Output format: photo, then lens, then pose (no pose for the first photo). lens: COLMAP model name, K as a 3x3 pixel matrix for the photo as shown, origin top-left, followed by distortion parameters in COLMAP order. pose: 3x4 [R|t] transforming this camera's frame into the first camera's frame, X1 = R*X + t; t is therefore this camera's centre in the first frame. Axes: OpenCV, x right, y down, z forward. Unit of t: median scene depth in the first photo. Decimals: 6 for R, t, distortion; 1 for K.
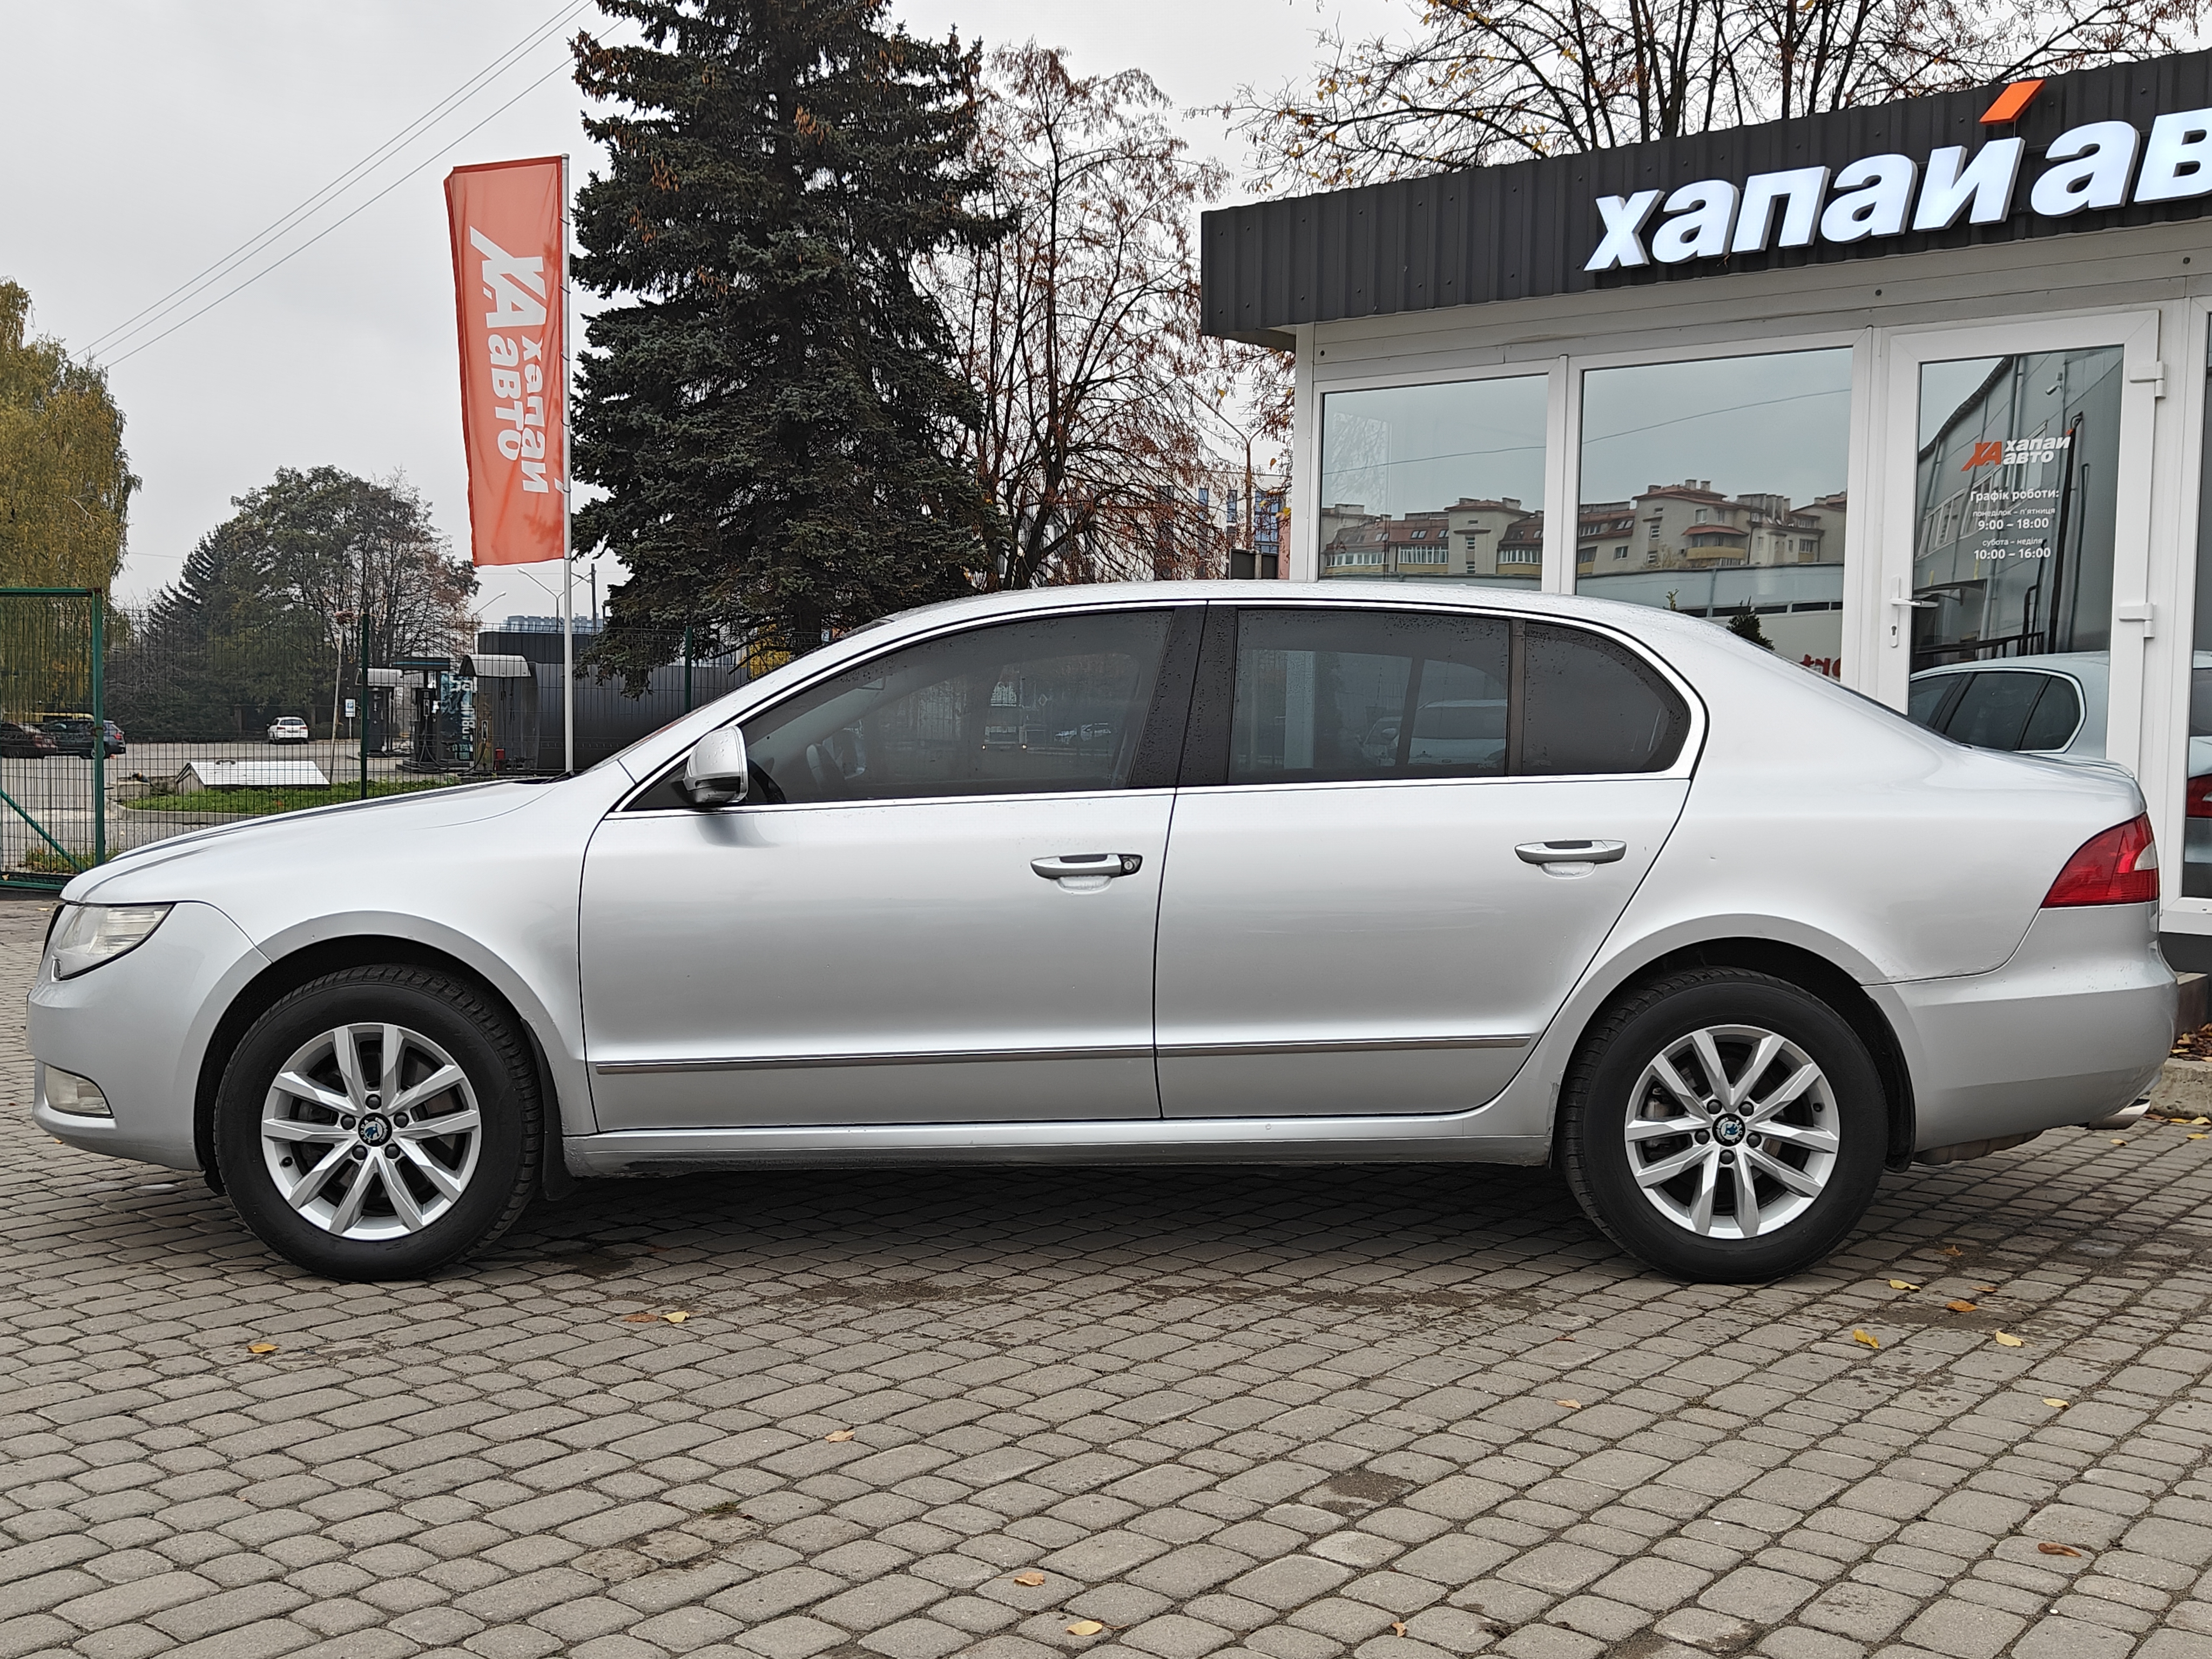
lens RADIAL K [[2120.6, 0, 1106.0], [0, 2120.6, 829.5], [0, 0, 1]] dist [0.009388, 0.001331]
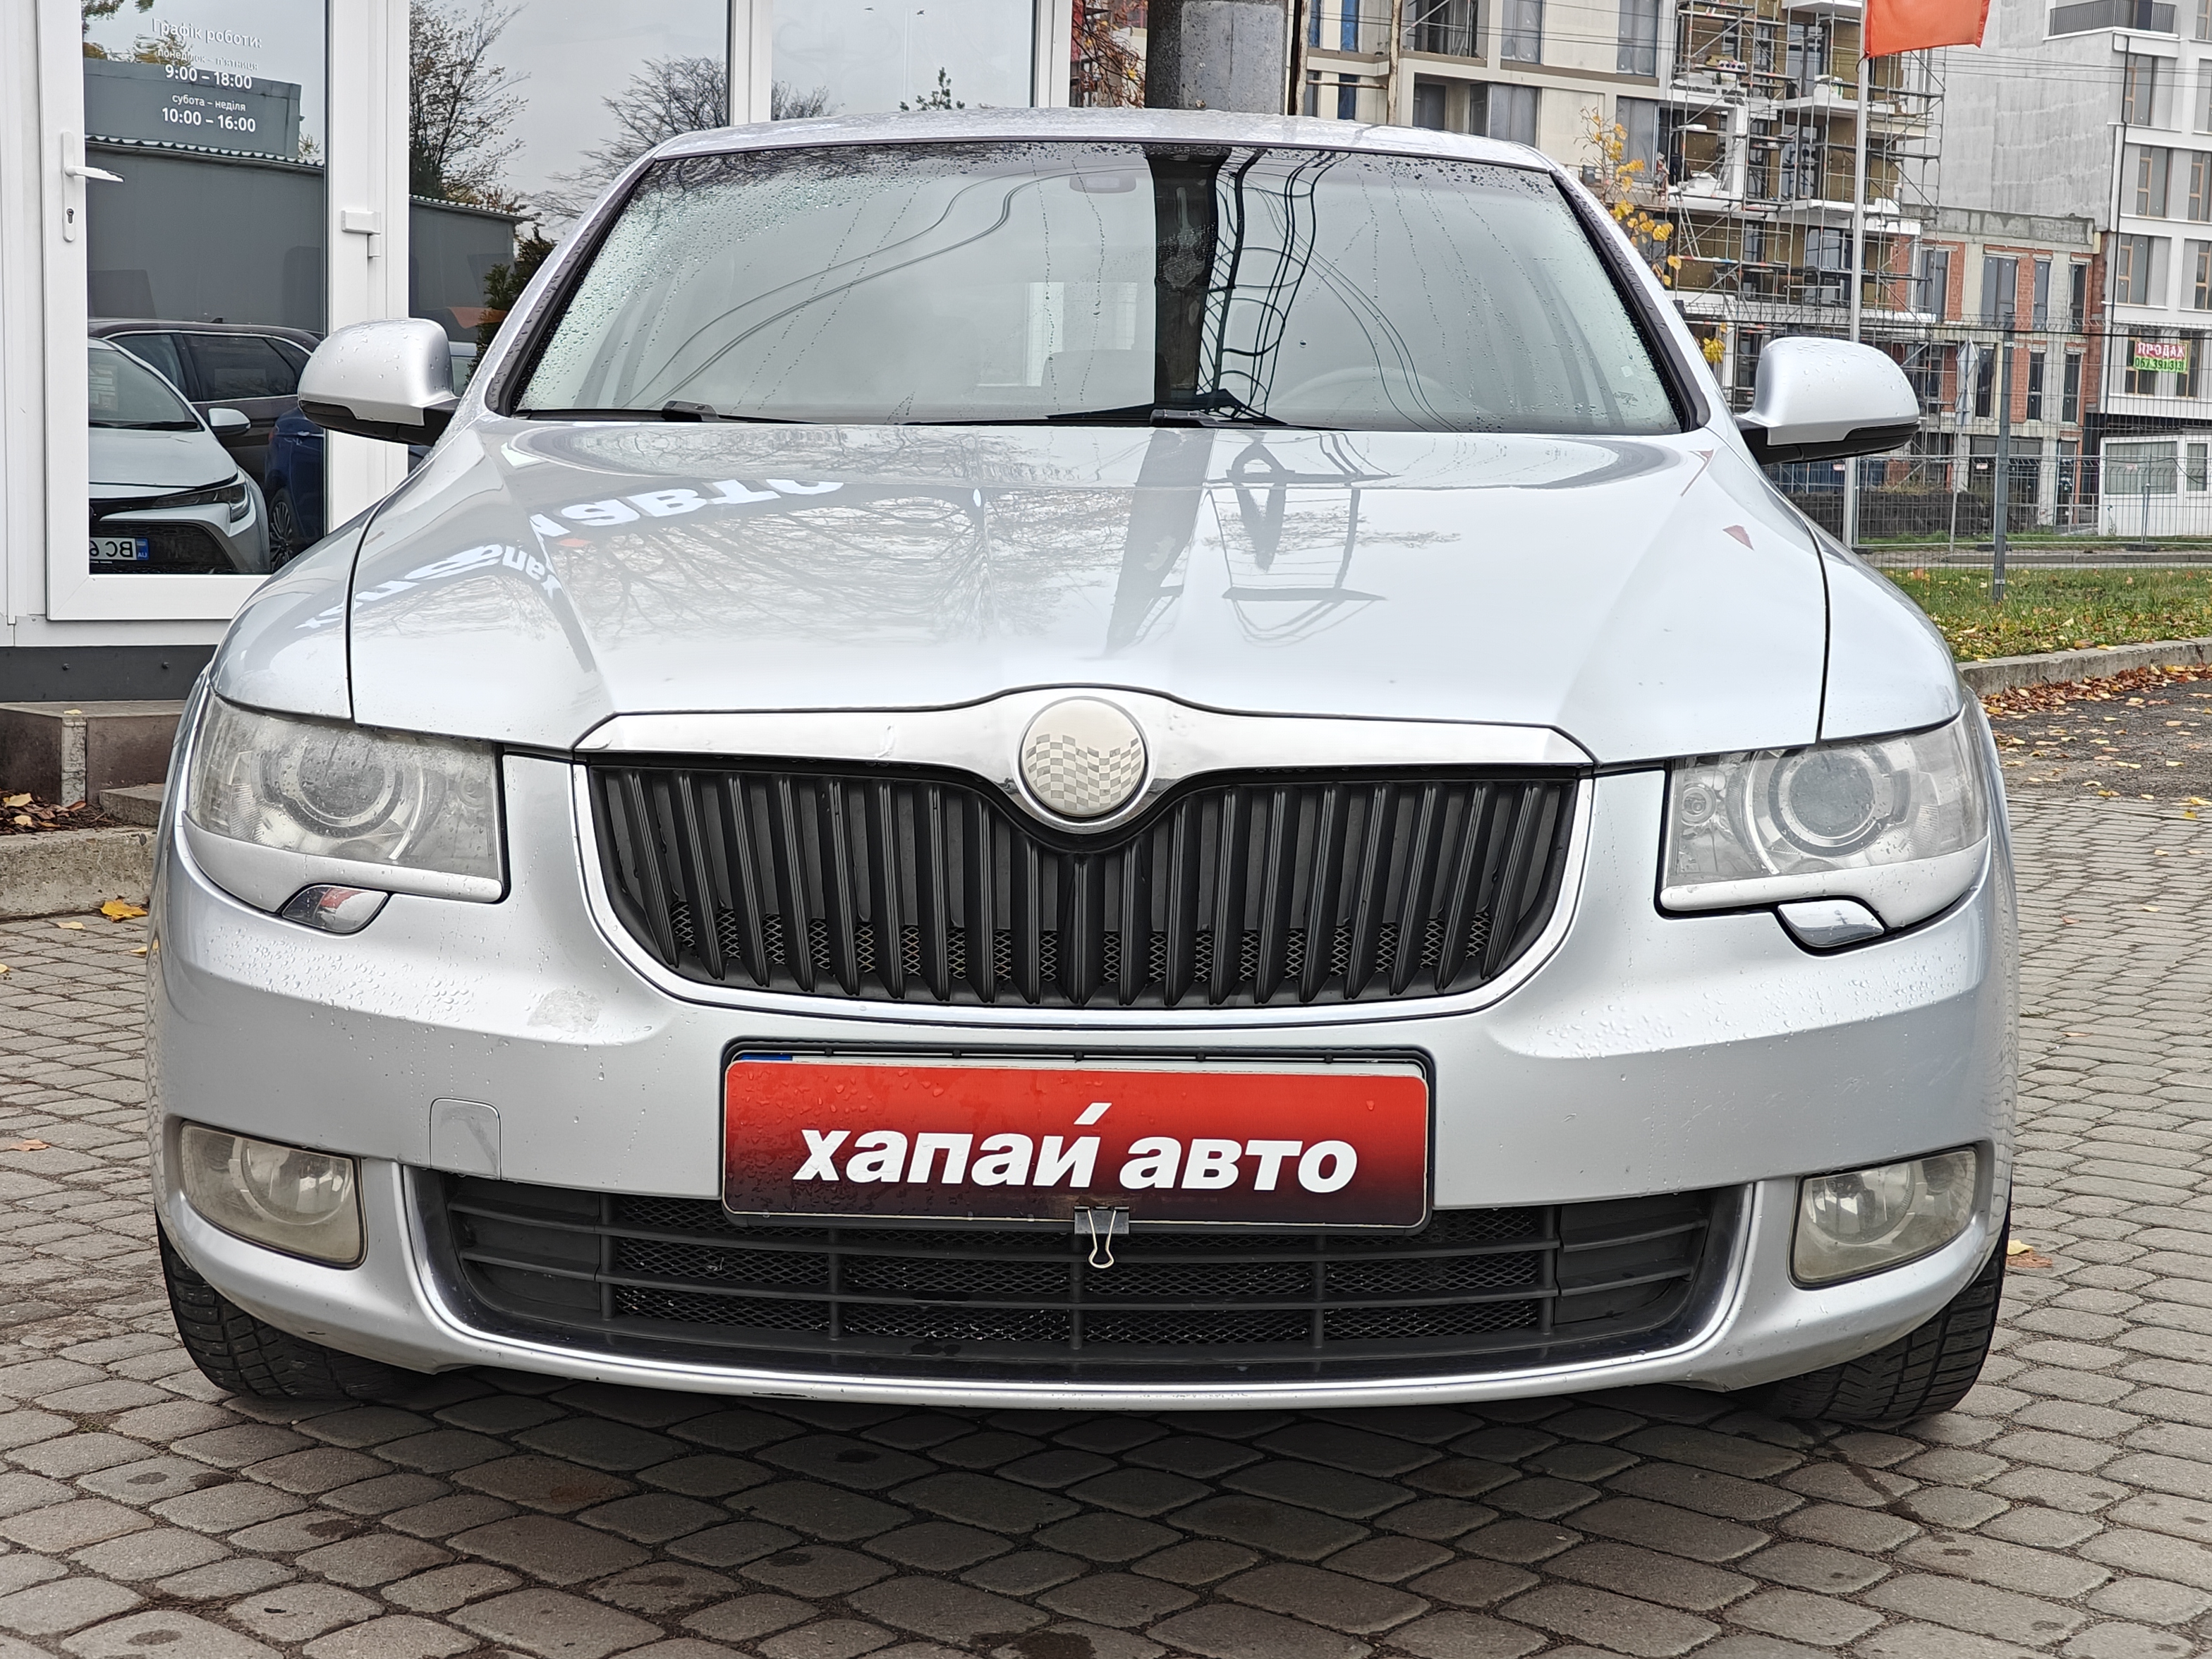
lens RADIAL K [[3270.7, 0, 1106.0], [0, 3270.7, 829.5], [0, 0, 1]] dist [0.035030, -0.026985]
pose [[0.066350, -0.123311, 0.990147, -1.136954], [0.031383, 0.992101, 0.121451, -0.027077], [-0.997303, 0.023016, 0.069696, 1.144415]]
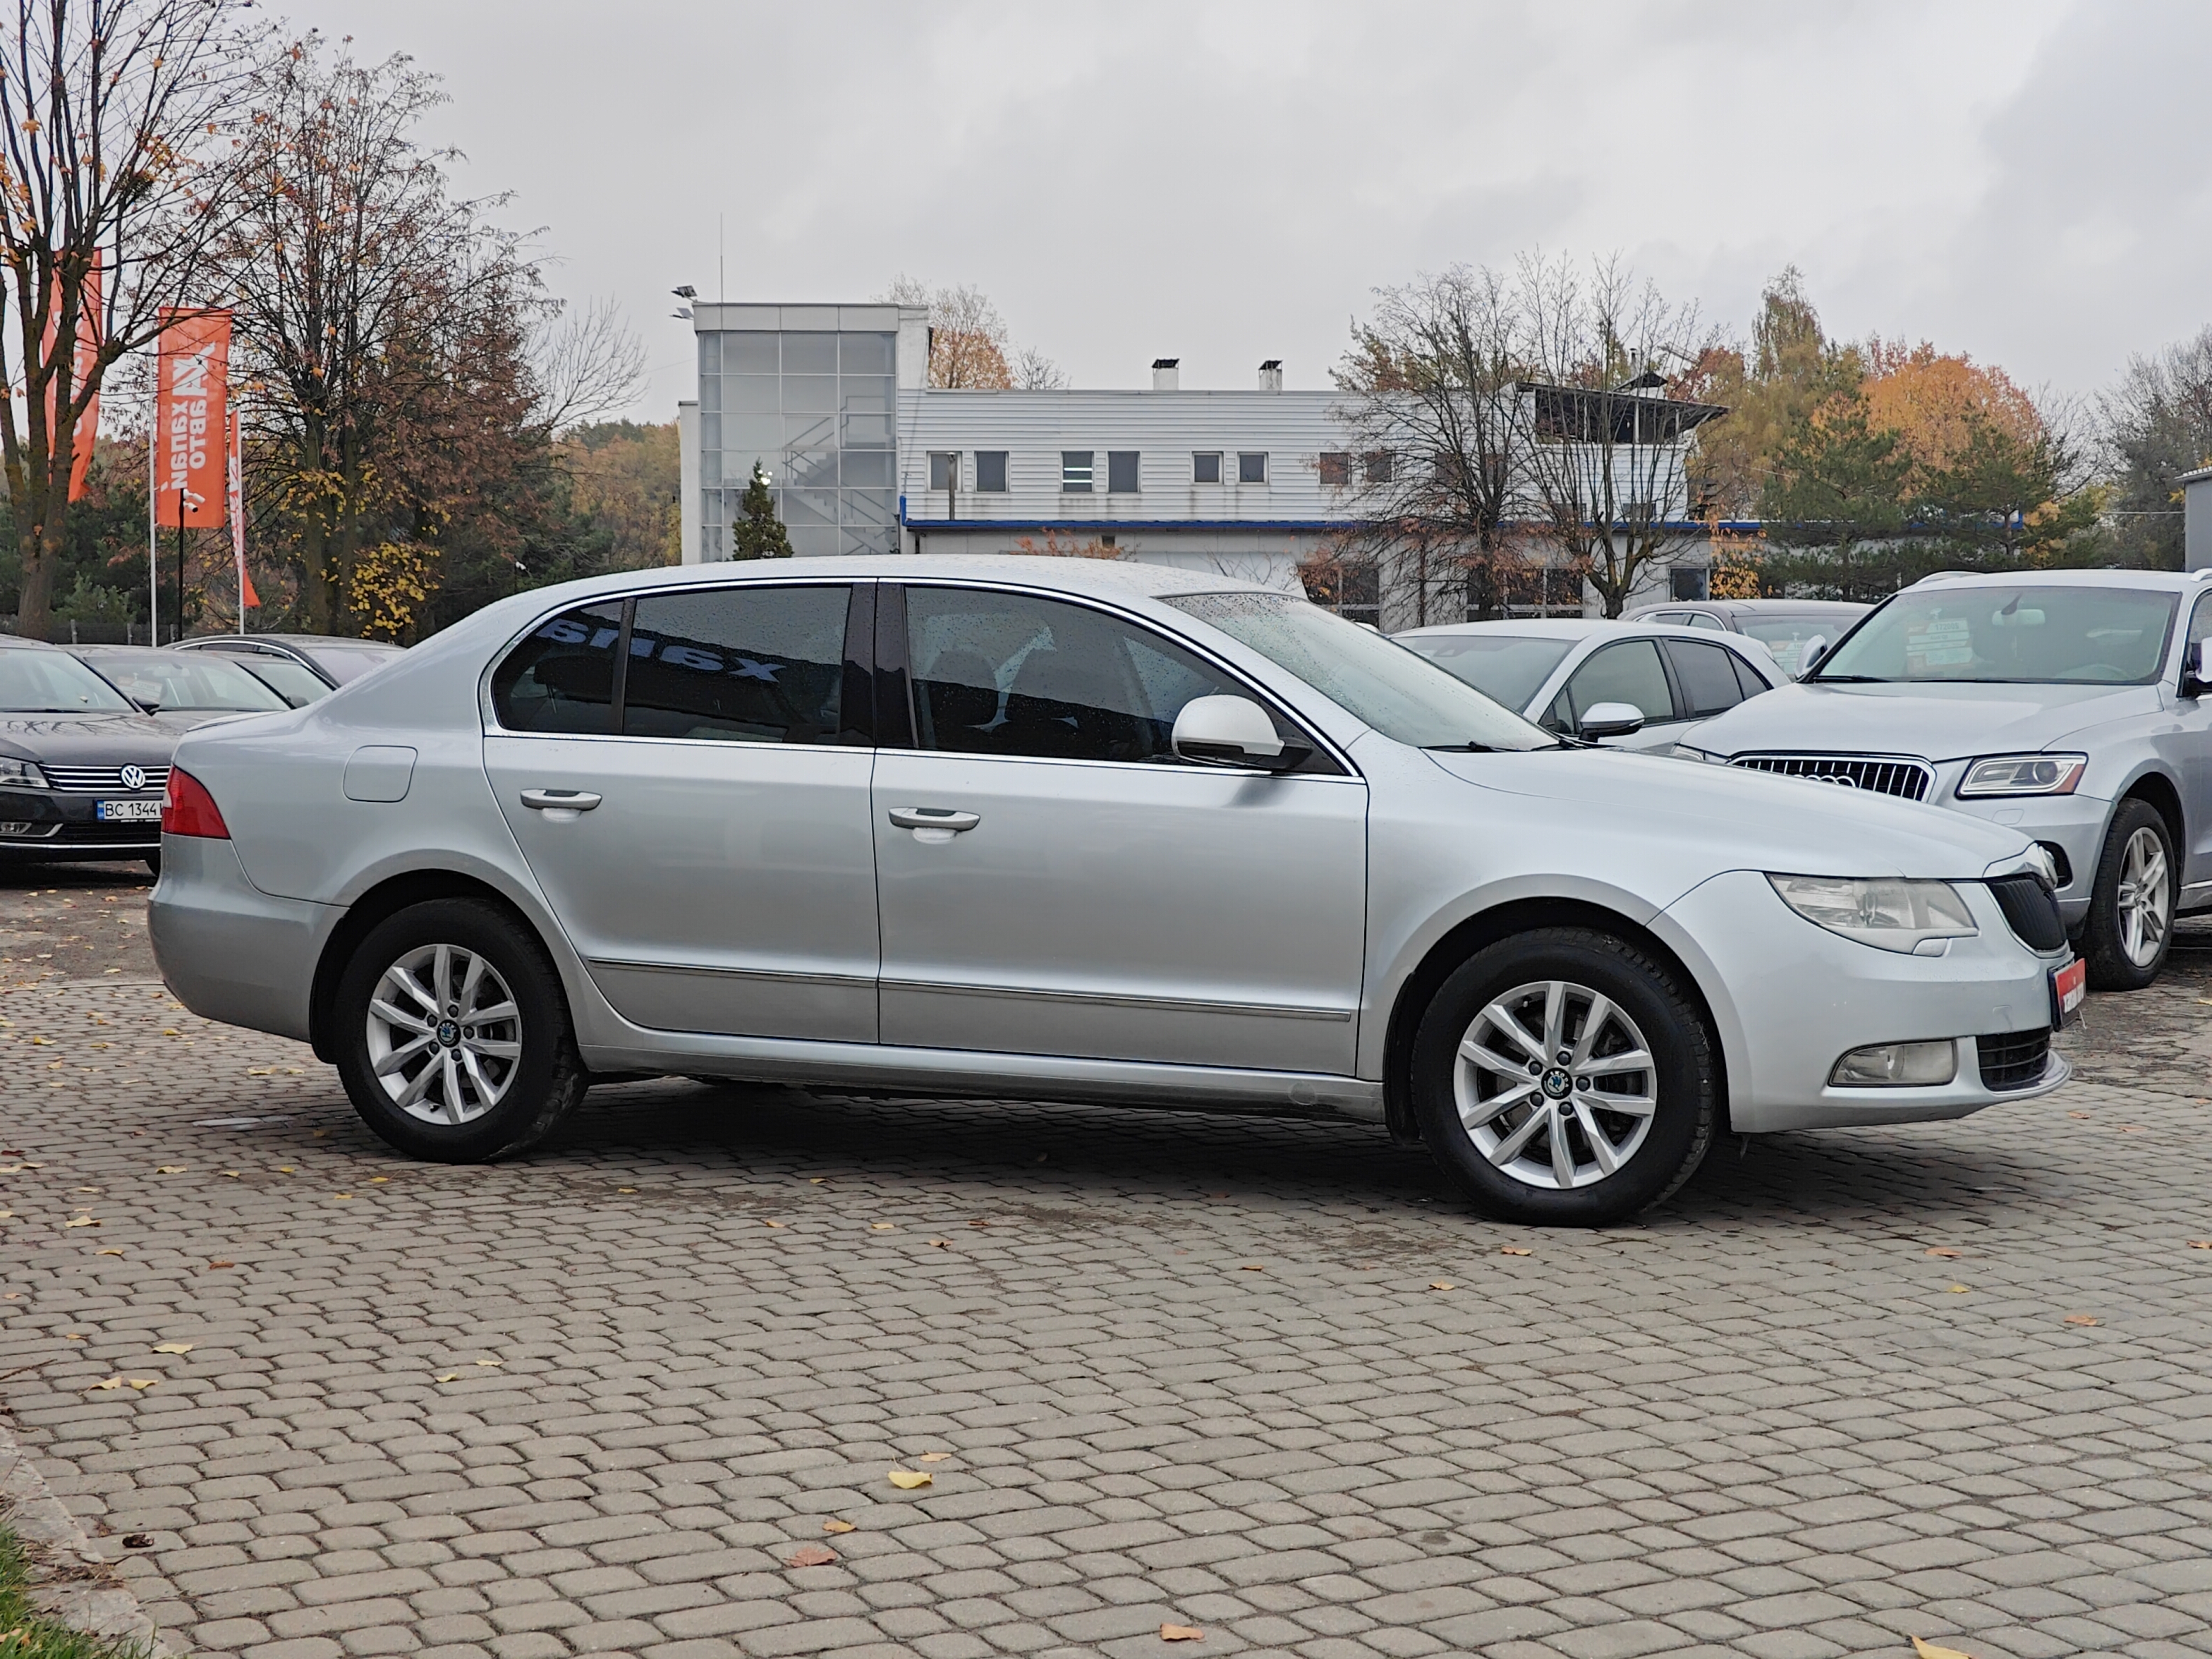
lens RADIAL K [[3094.3, 0, 1106.0], [0, 3094.3, 829.5], [0, 0, 1]] dist [0.002540, 0.105176]
pose [[-0.893001, -0.028427, 0.449156, -0.858403], [0.011793, 0.996183, 0.086494, -0.135593], [-0.449900, 0.082536, -0.889257, 2.856729]]
